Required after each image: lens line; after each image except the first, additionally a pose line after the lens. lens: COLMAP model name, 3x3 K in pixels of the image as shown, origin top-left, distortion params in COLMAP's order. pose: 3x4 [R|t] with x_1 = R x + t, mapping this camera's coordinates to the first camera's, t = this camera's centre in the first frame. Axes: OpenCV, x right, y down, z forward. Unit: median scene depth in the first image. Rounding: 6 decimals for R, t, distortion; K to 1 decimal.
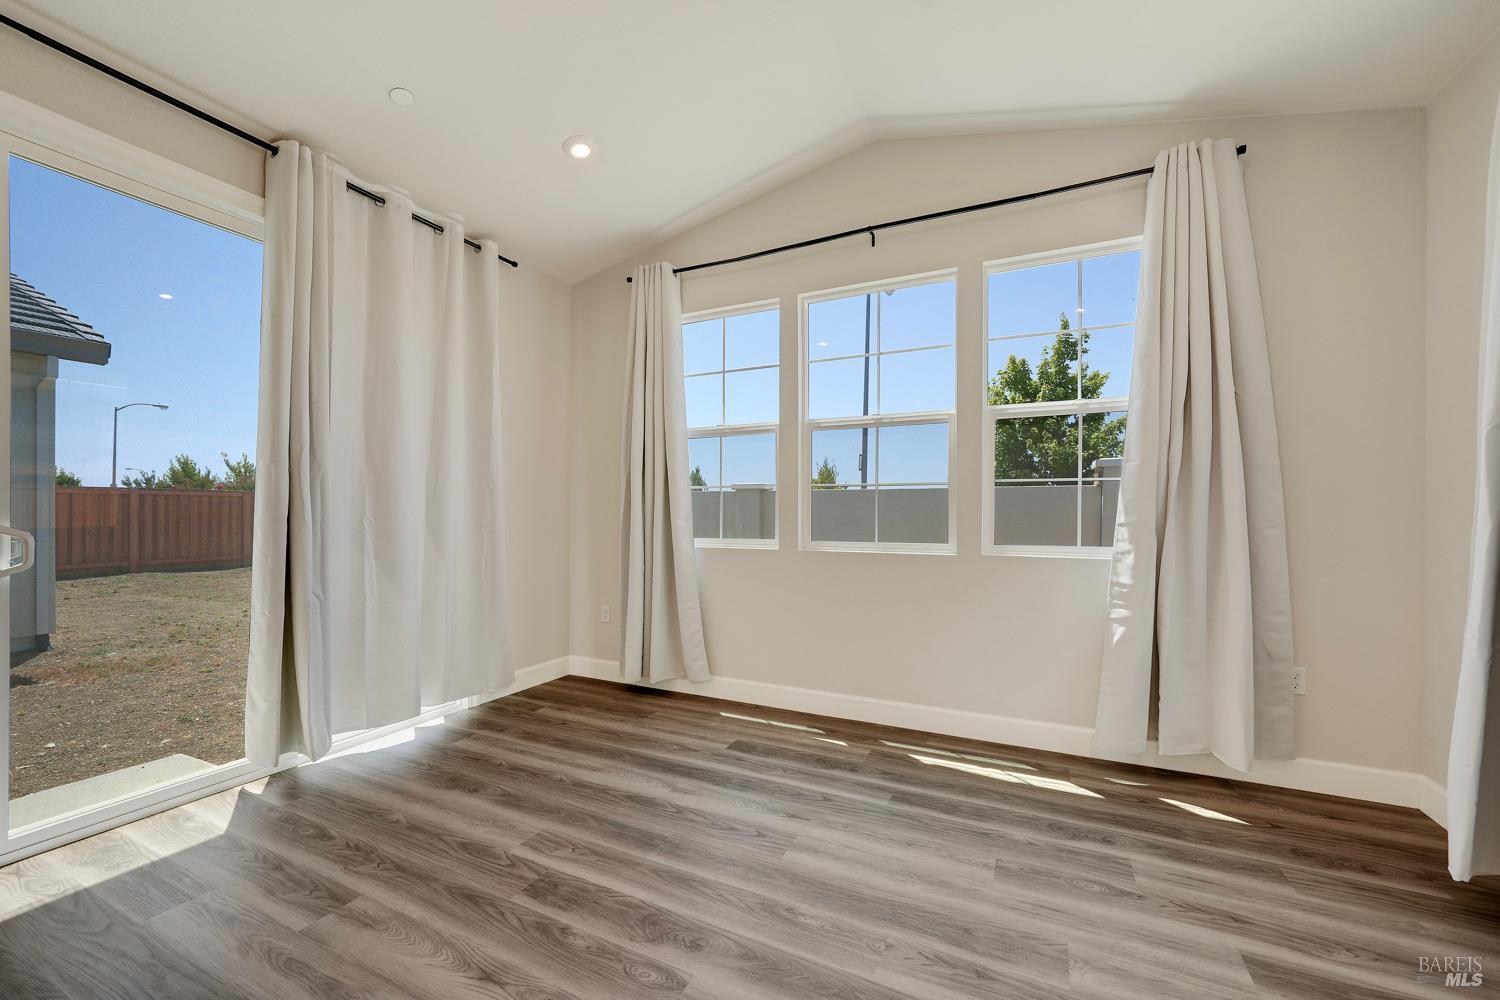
lens RADIAL K [[594.2, 0, 741.1], [0, 594.2, 505.3], [0, 0, 1]] dist [-0.009250, 0.000018]
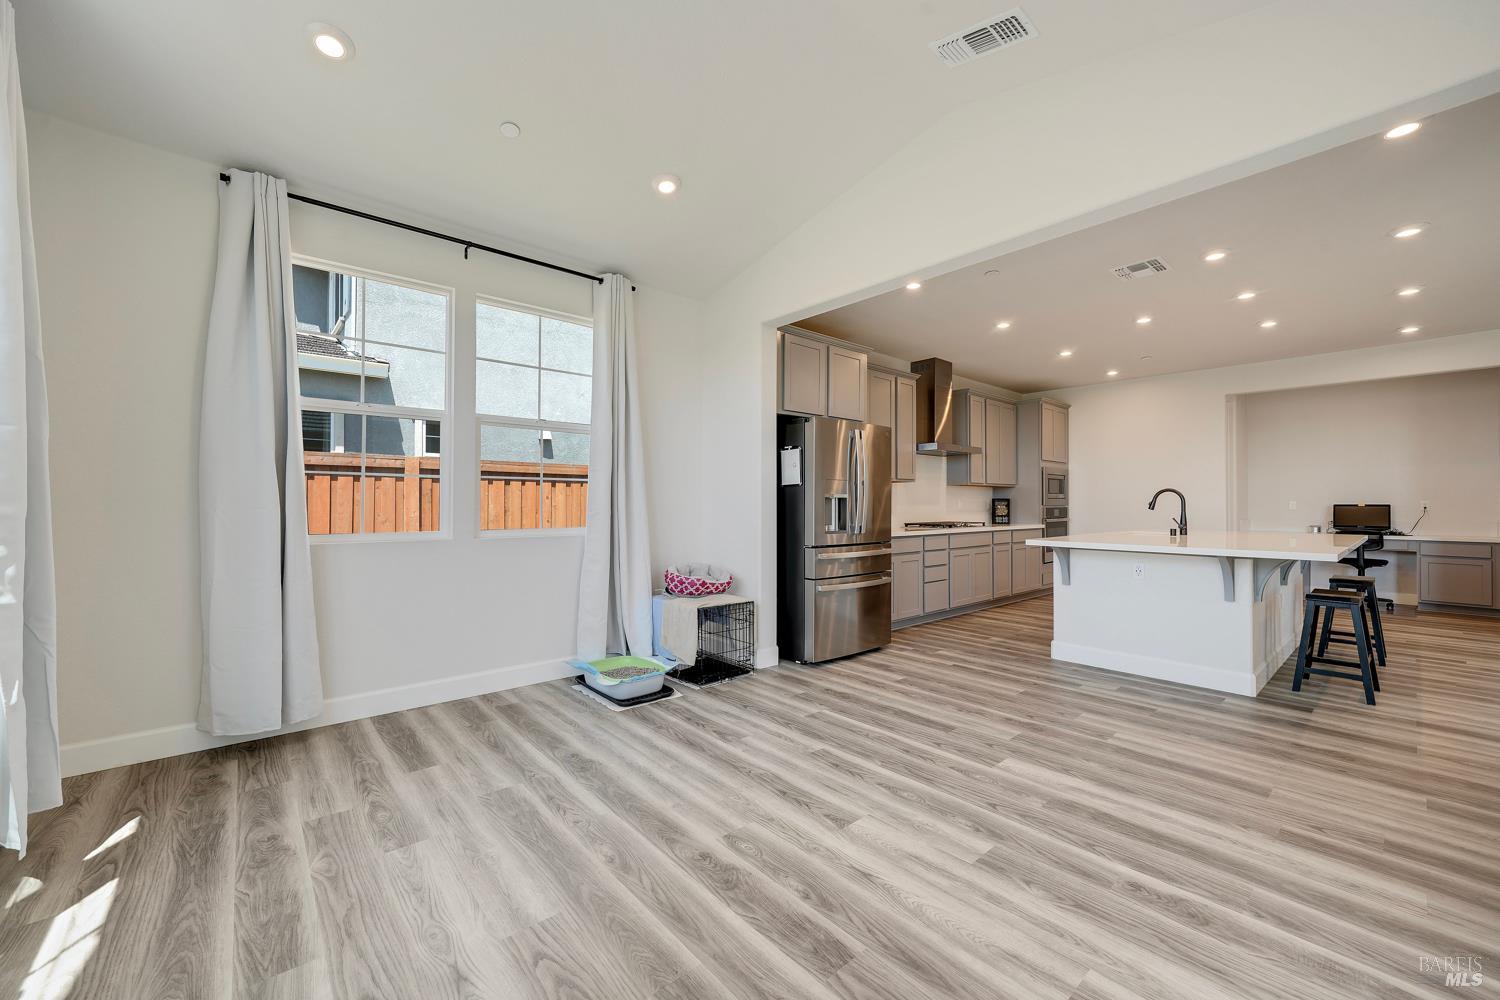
lens RADIAL K [[580.3, 0, 750.0], [0, 580.3, 500.0], [0, 0, 1]] dist [-0.006597, 0.000159]
pose [[-0.924960, -0.001744, 0.380059, -0.531157], [-0.010447, 0.999728, -0.020838, 0.023746], [-0.379920, -0.023245, -0.924727, 1.786252]]
